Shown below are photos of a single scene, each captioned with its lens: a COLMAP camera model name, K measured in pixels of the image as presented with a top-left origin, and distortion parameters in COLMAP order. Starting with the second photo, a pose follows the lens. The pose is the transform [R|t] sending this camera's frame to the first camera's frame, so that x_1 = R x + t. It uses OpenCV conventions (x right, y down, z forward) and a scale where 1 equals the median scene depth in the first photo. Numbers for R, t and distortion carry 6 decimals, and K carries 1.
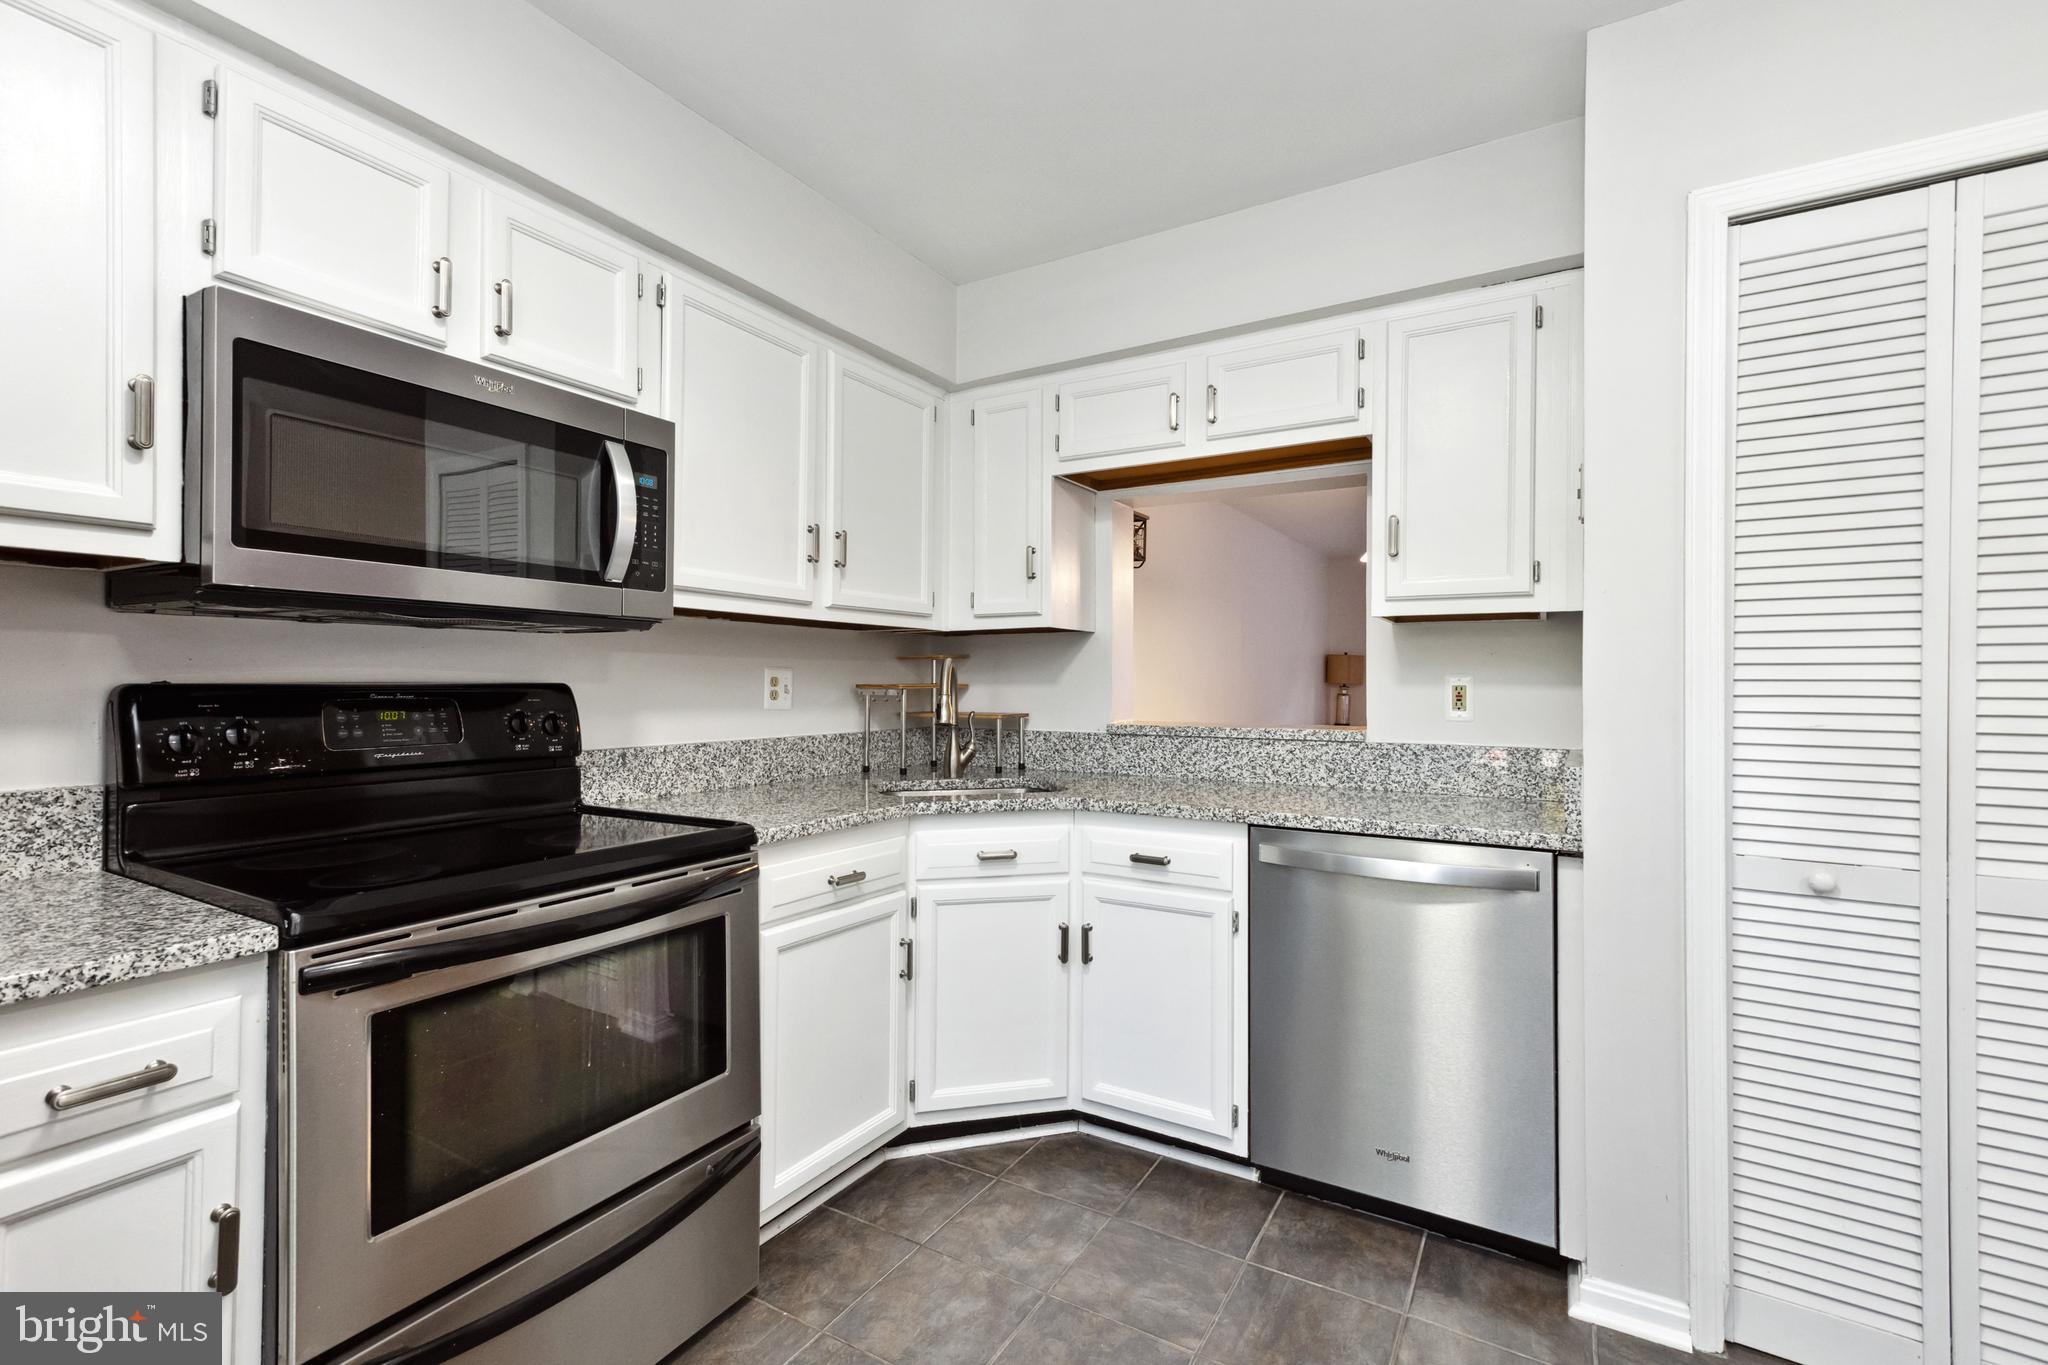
lens RADIAL K [[906.8, 0, 1023.1], [0, 906.8, 685.4], [0, 0, 1]] dist [0.017396, -0.000393]
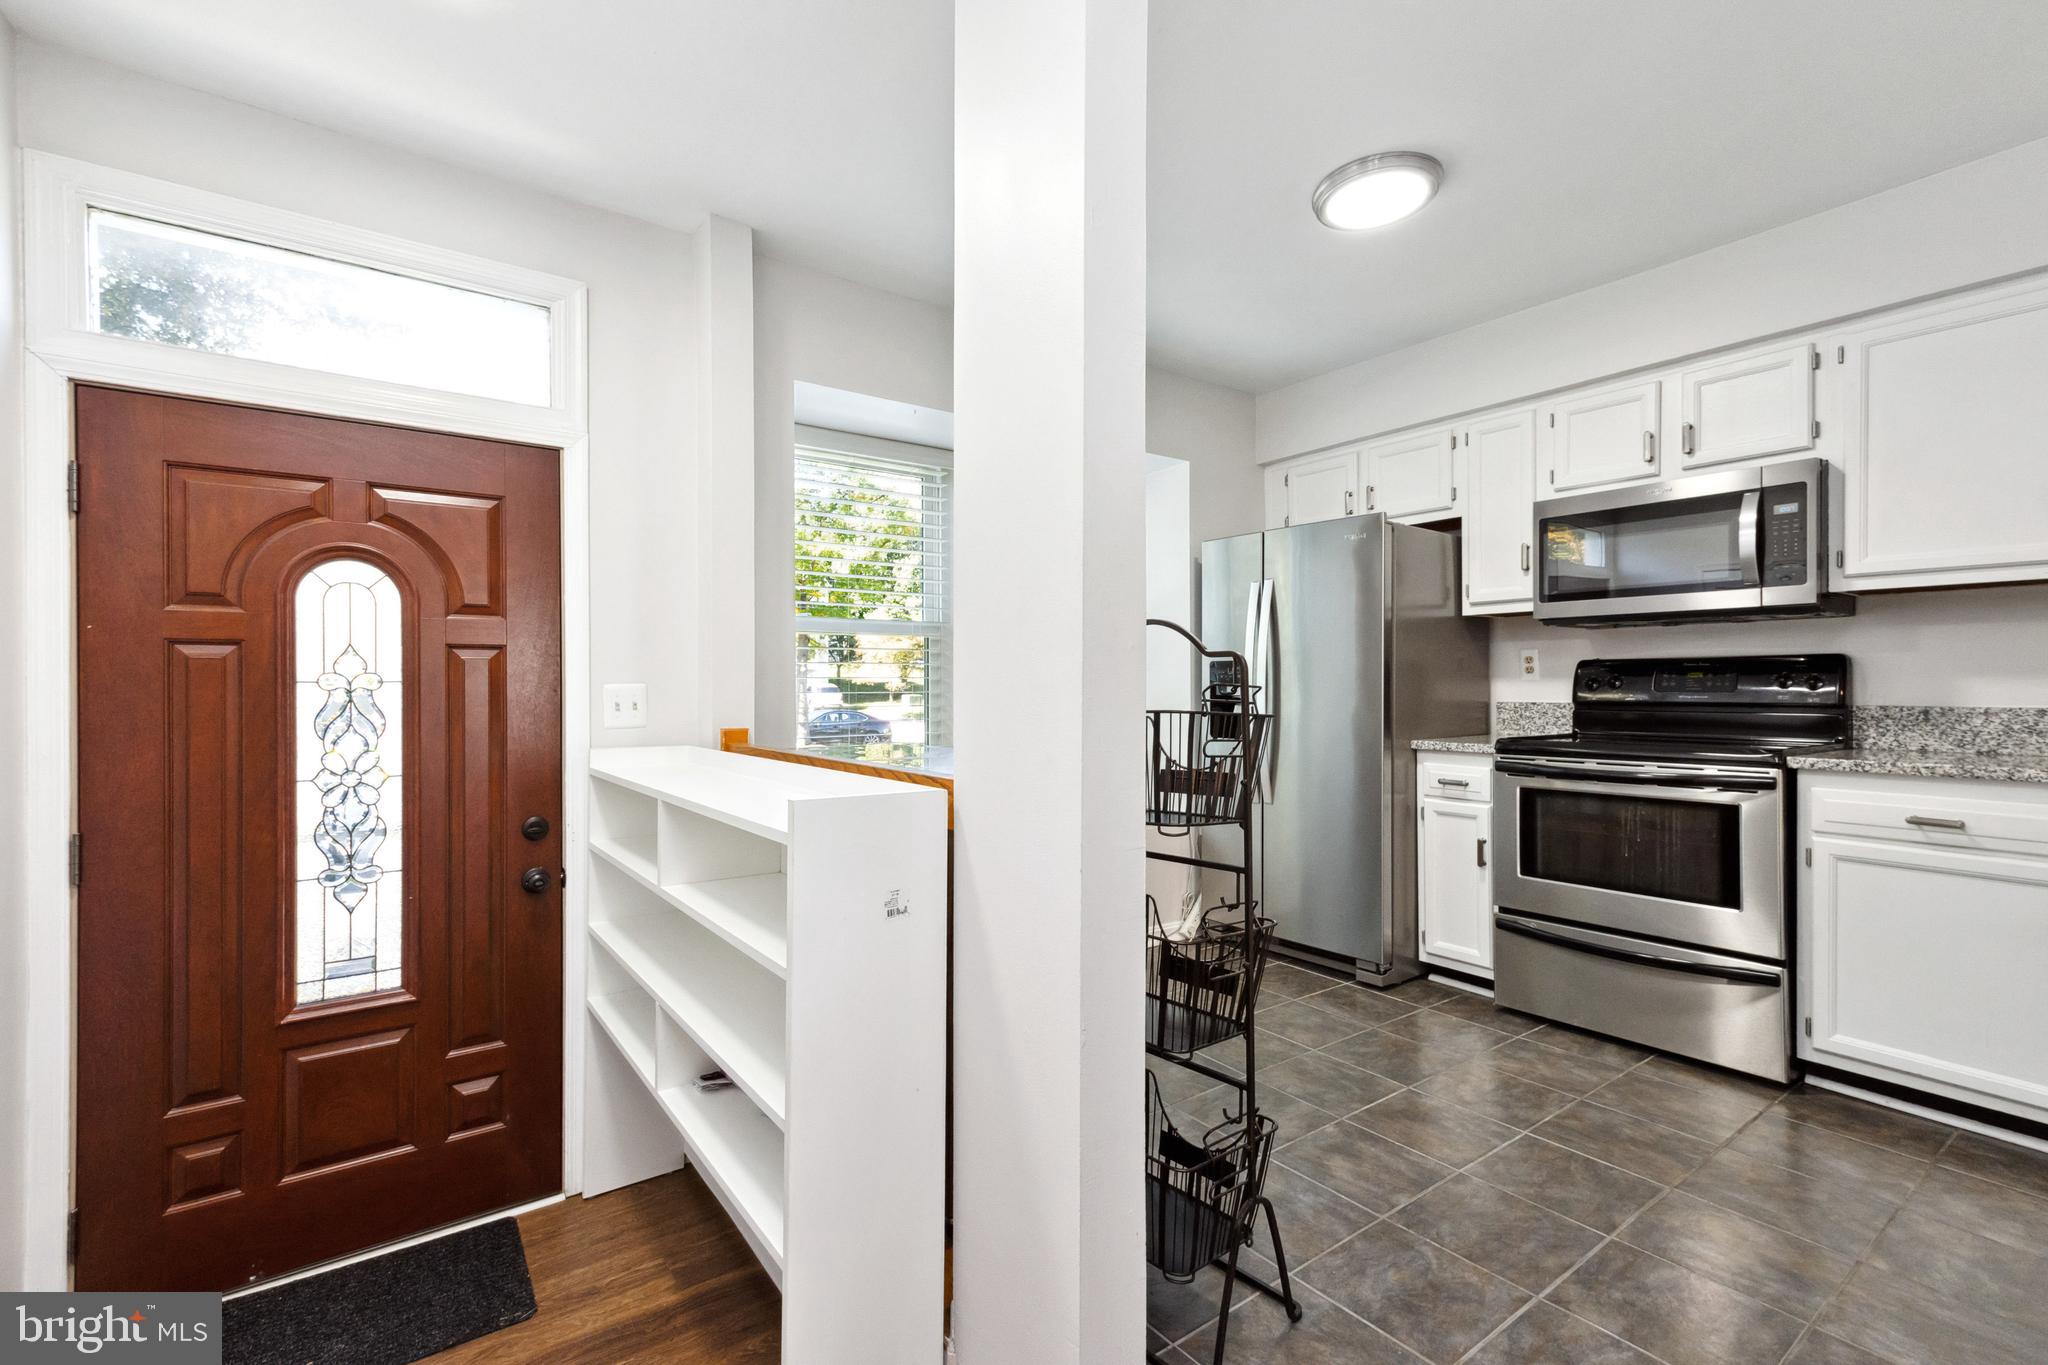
lens RADIAL K [[906.8, 0, 1023.1], [0, 906.8, 685.4], [0, 0, 1]] dist [0.017396, -0.000393]
pose [[-0.381173, -0.002236, -0.924501, 1.113843], [-0.001753, 0.999997, -0.001696, 0.045170], [0.924502, 0.000974, -0.381176, 0.362613]]
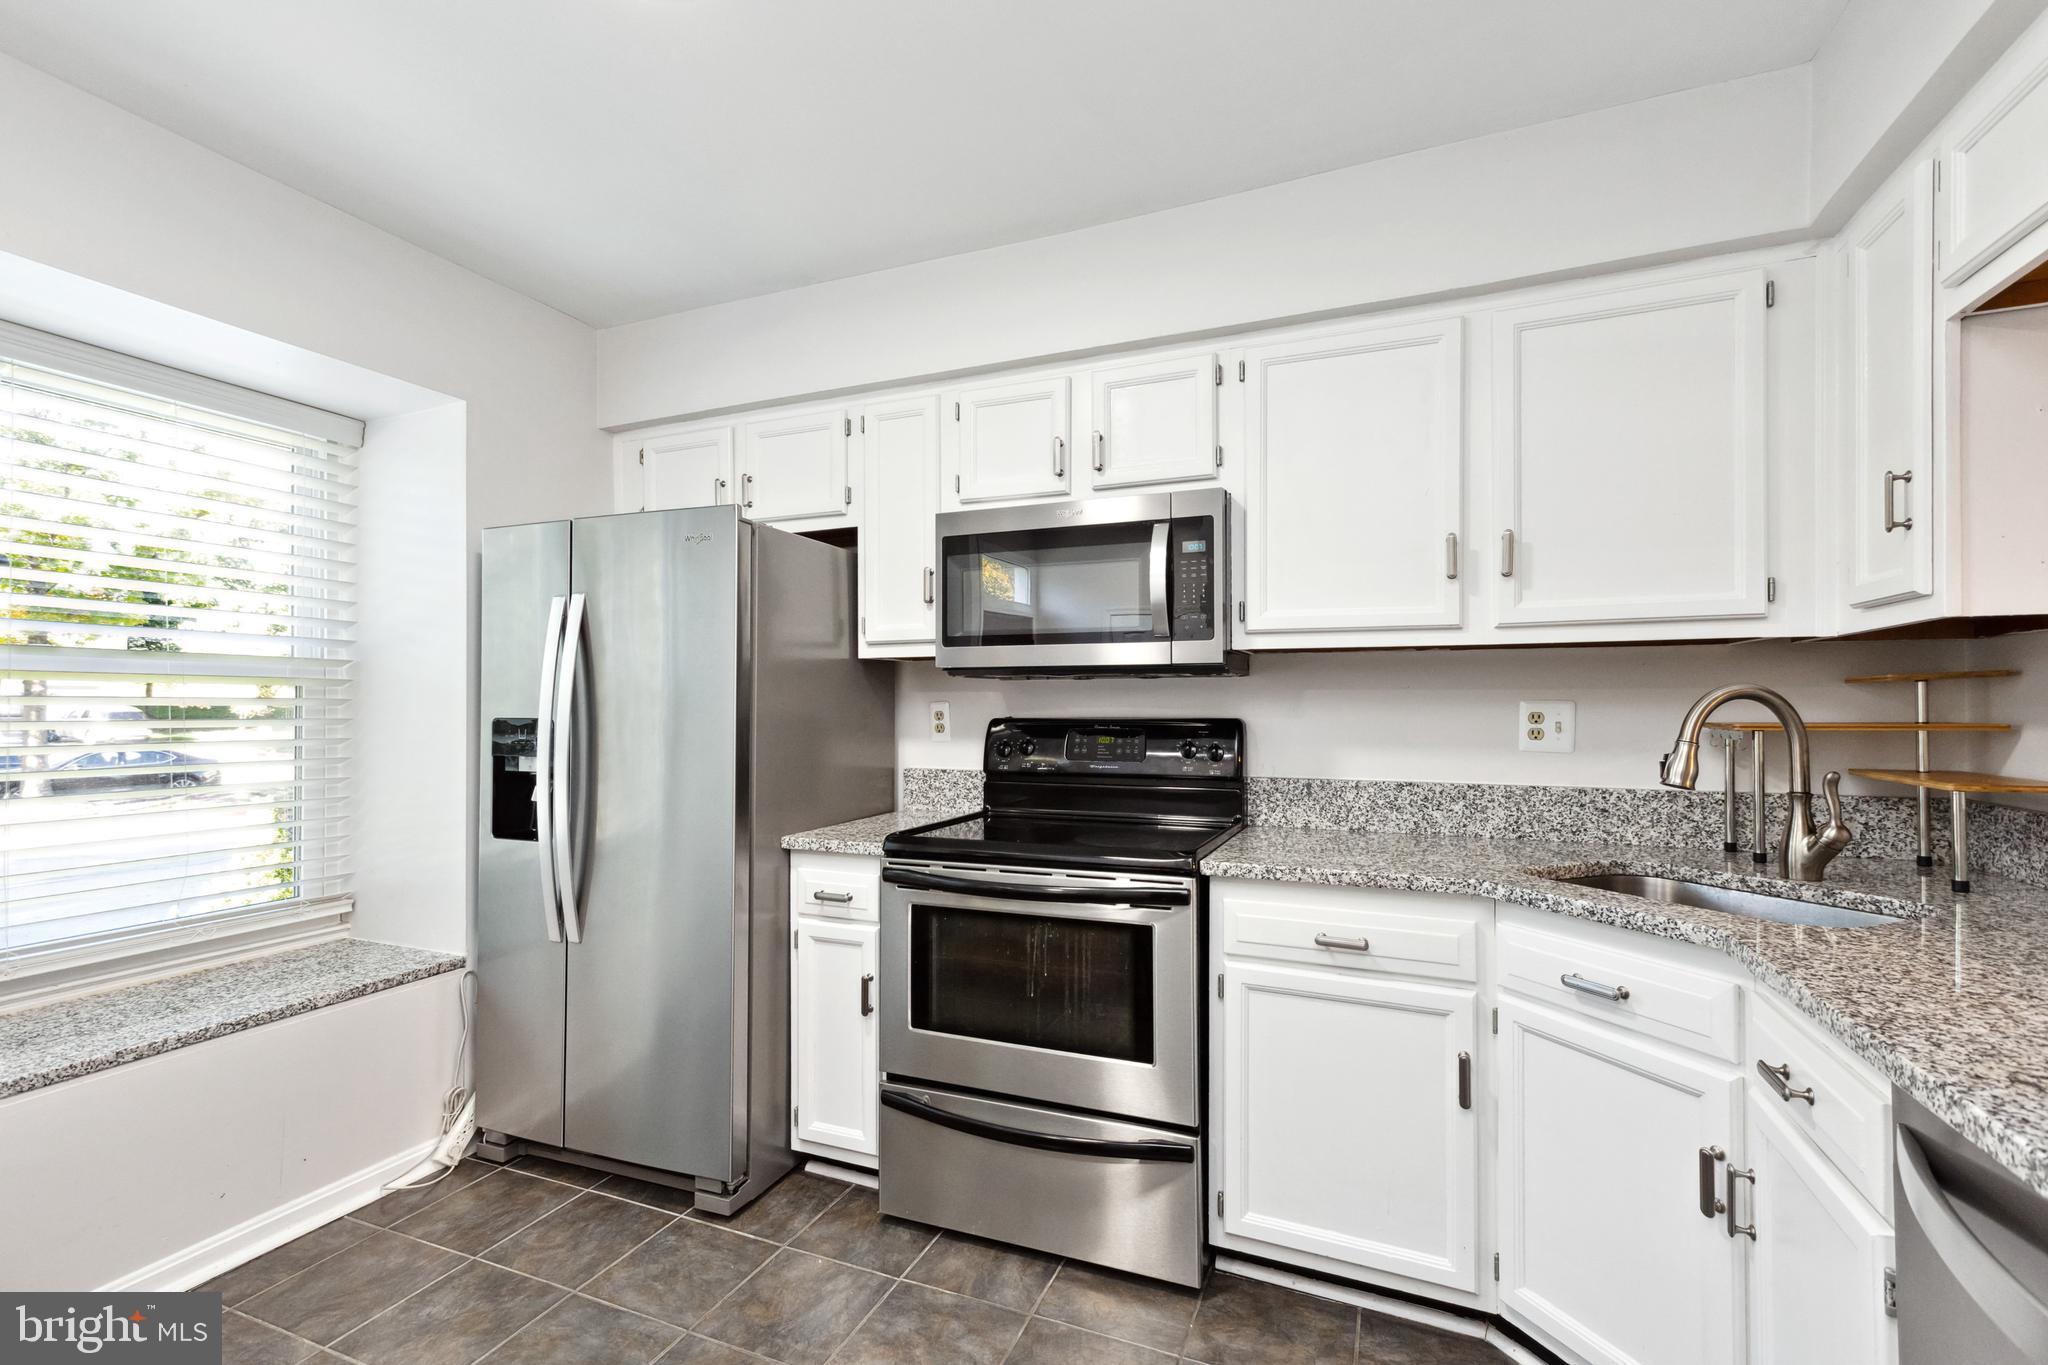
lens RADIAL K [[920.7, 0, 1007.7], [0, 920.7, 696.3], [0, 0, 1]] dist [0.018895, -0.000010]
pose [[0.137496, -0.012462, -0.990424, 0.588165], [-0.001175, 0.999918, -0.012744, -0.014241], [0.990502, 0.002916, 0.137470, 0.490477]]
